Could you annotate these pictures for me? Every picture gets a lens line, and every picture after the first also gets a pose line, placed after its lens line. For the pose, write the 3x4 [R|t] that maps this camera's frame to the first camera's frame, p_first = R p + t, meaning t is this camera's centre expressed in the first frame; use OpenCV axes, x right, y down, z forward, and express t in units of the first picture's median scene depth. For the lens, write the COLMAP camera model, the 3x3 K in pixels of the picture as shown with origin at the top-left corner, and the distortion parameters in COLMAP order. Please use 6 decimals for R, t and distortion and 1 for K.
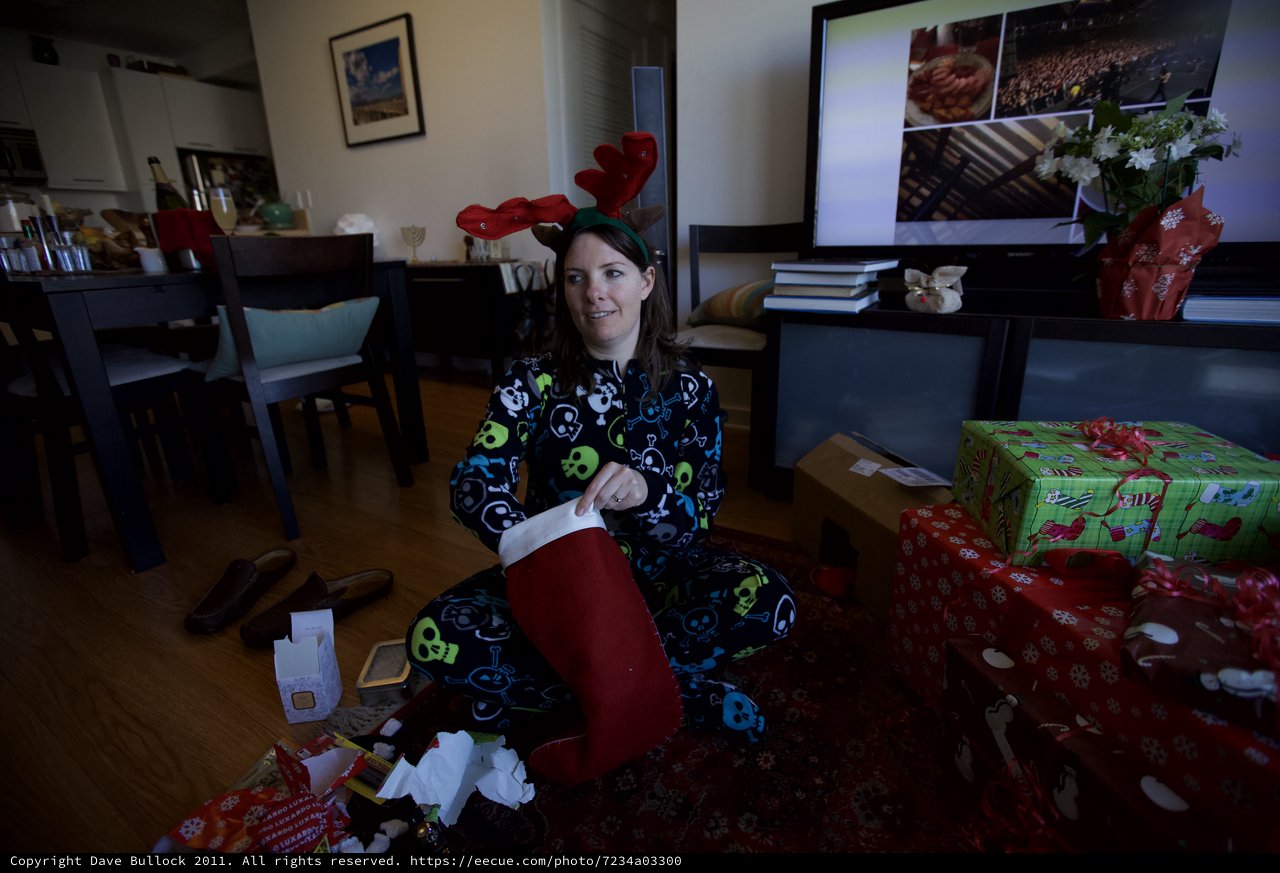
lens RADIAL K [[596.6, 0, 632.0], [0, 596.6, 413.2], [0, 0, 1]] dist [-0.032307, 0.011636]
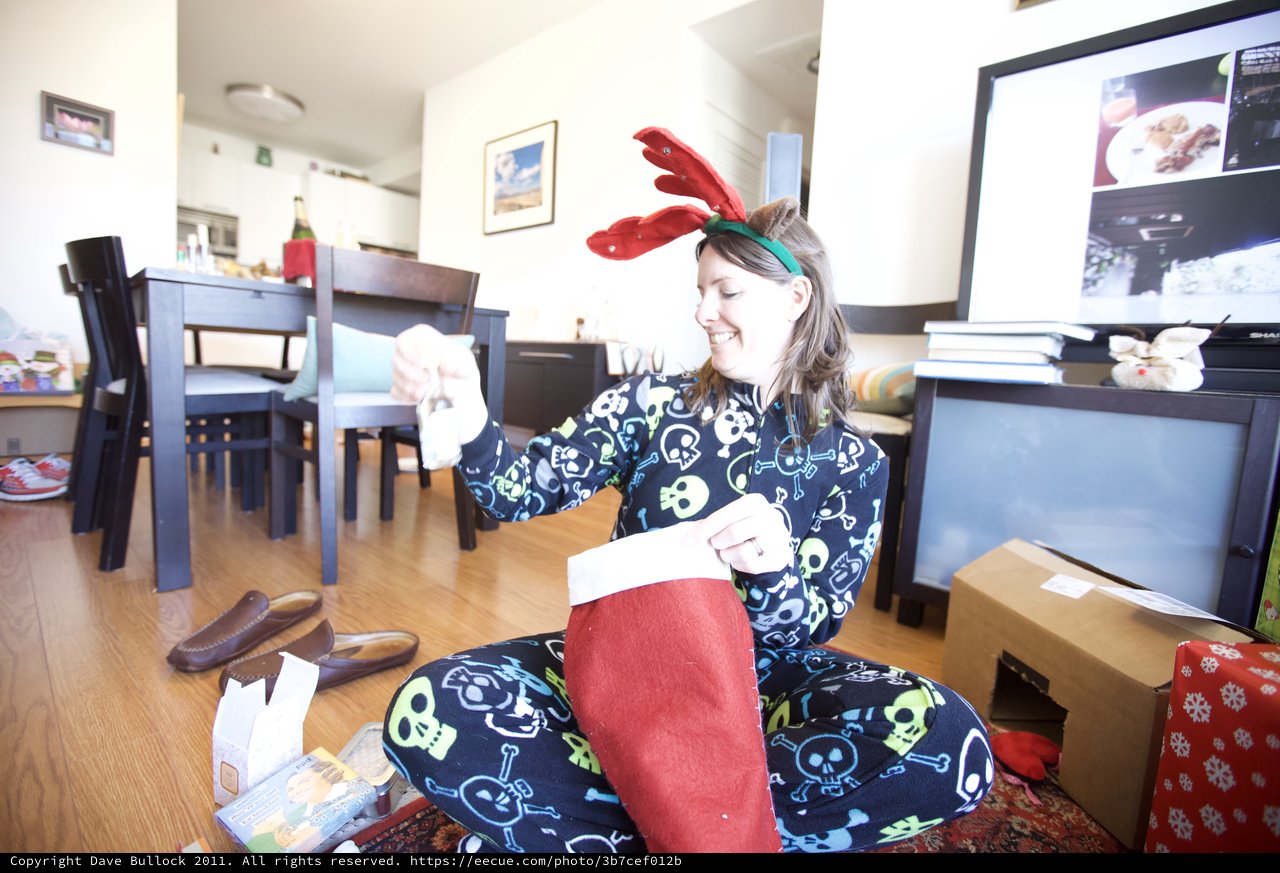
lens RADIAL K [[596.6, 0, 630.9], [0, 596.6, 406.9], [0, 0, 1]] dist [-0.032307, 0.011636]
pose [[0.980171, 0.096762, -0.172924, -0.015077], [-0.131991, 0.969706, -0.205542, 0.096570], [0.147797, 0.224291, 0.963250, 0.203277]]
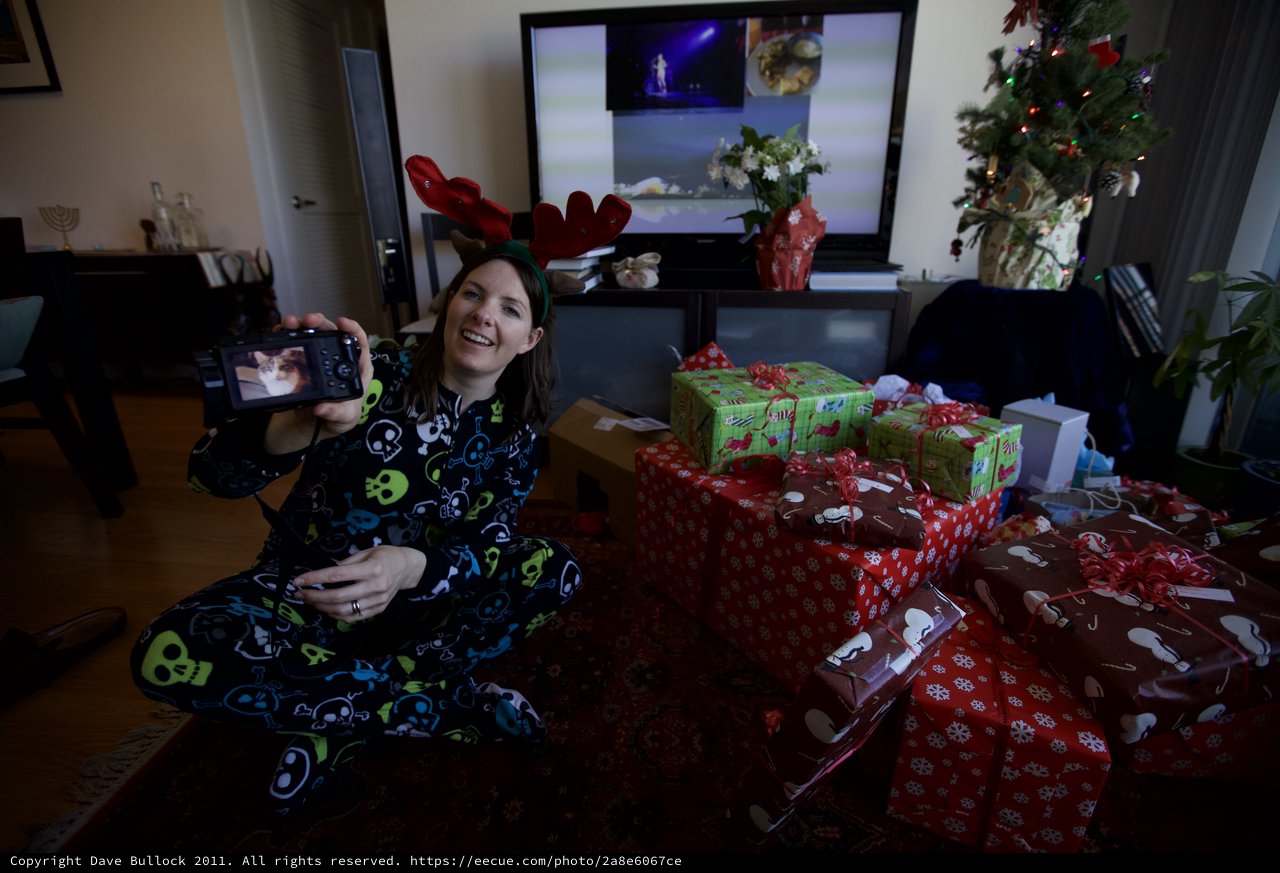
lens RADIAL K [[596.6, 0, 635.5], [0, 596.6, 414.8], [0, 0, 1]] dist [-0.032307, 0.011636]
pose [[0.907006, -0.115797, 0.404885, -0.033829], [0.104534, 0.993269, 0.049901, 0.019263], [-0.407938, -0.002936, 0.913005, -0.109081]]
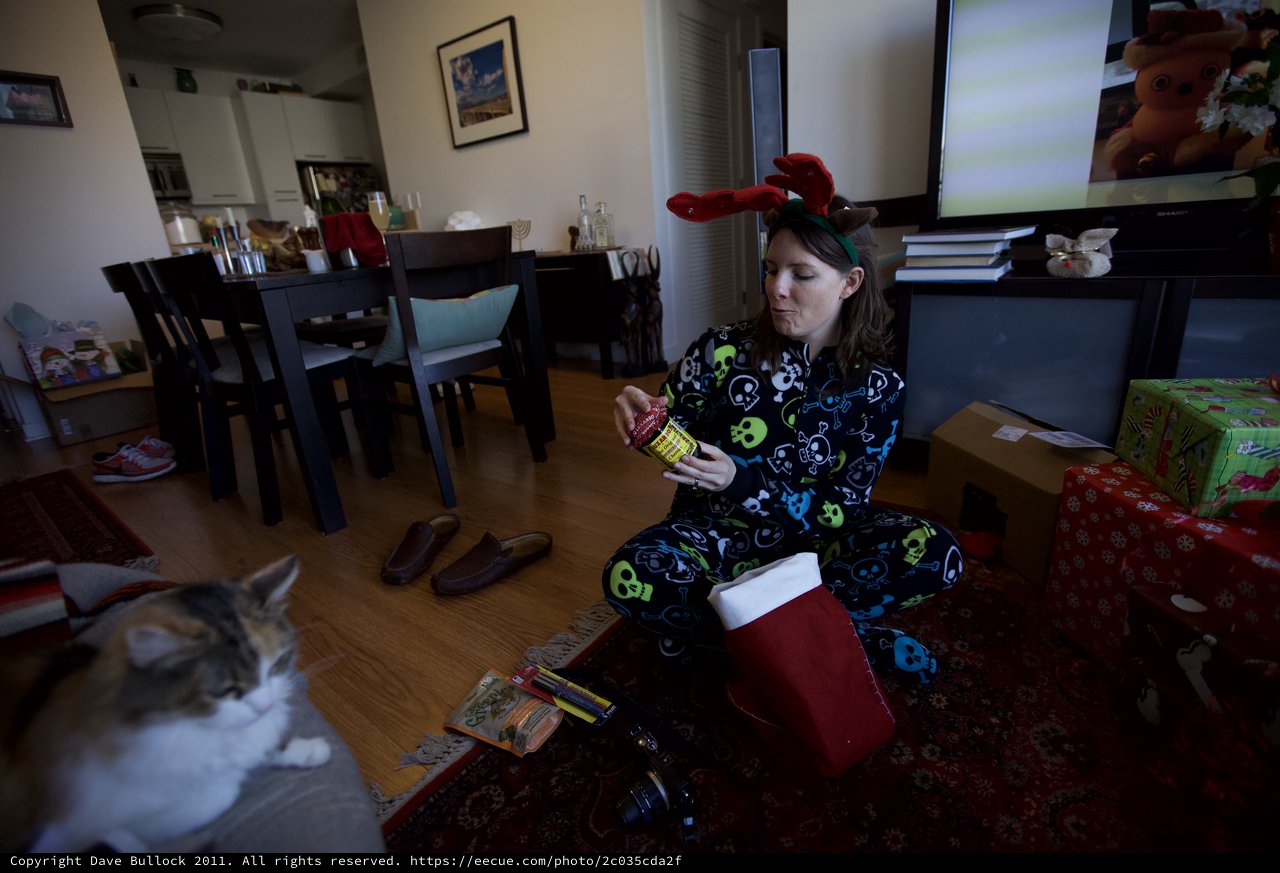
lens RADIAL K [[596.6, 0, 632.3], [0, 596.6, 413.4], [0, 0, 1]] dist [-0.032307, 0.011636]
pose [[0.992497, -0.015395, -0.121297, -0.121815], [0.017790, 0.999667, 0.018688, 0.027111], [0.120969, -0.020705, 0.992440, -0.071669]]
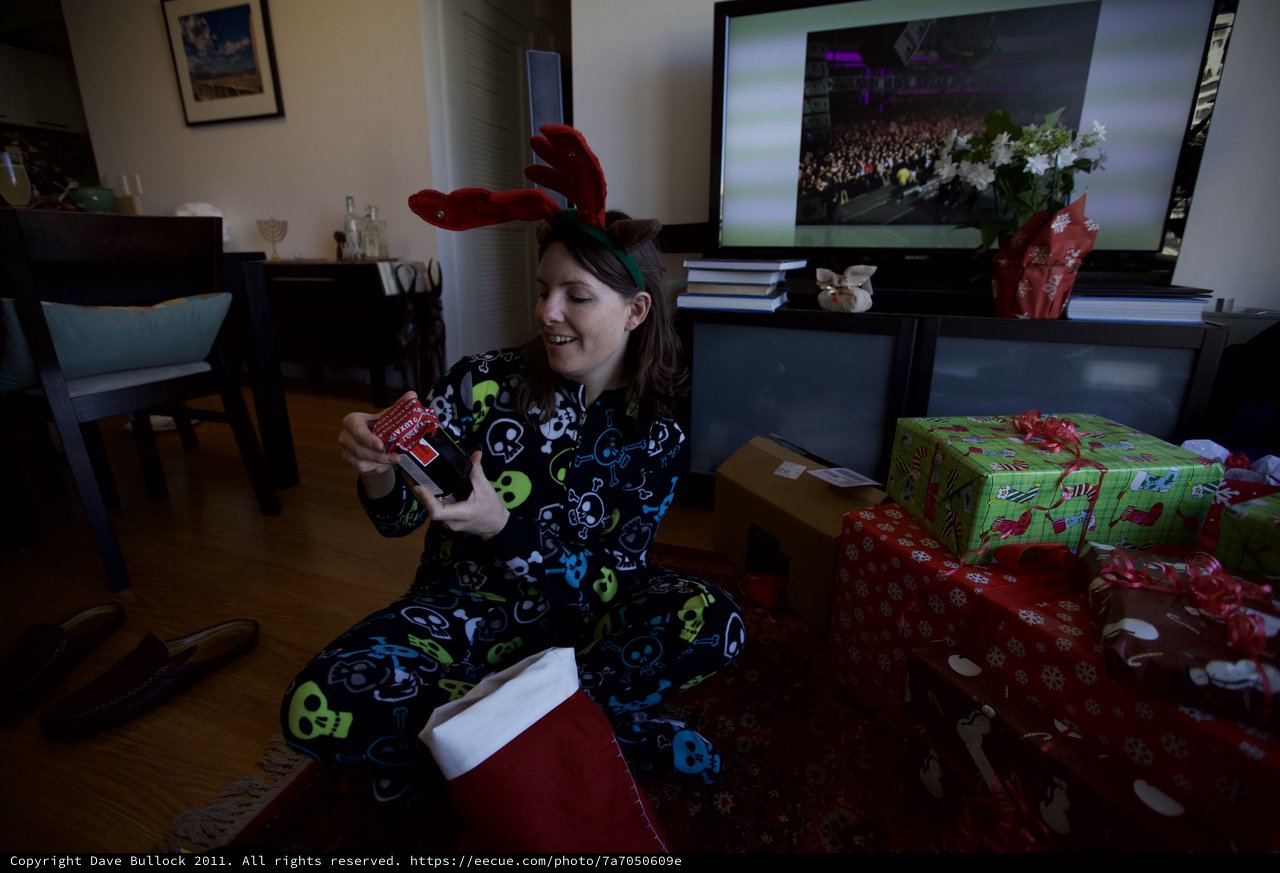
lens RADIAL K [[596.6, 0, 635.3], [0, 596.6, 414.6], [0, 0, 1]] dist [-0.032307, 0.011636]
pose [[0.980382, -0.026665, 0.195294, -0.042679], [0.029278, 0.999516, -0.010506, 0.003281], [-0.194919, 0.016018, 0.980689, 0.092416]]
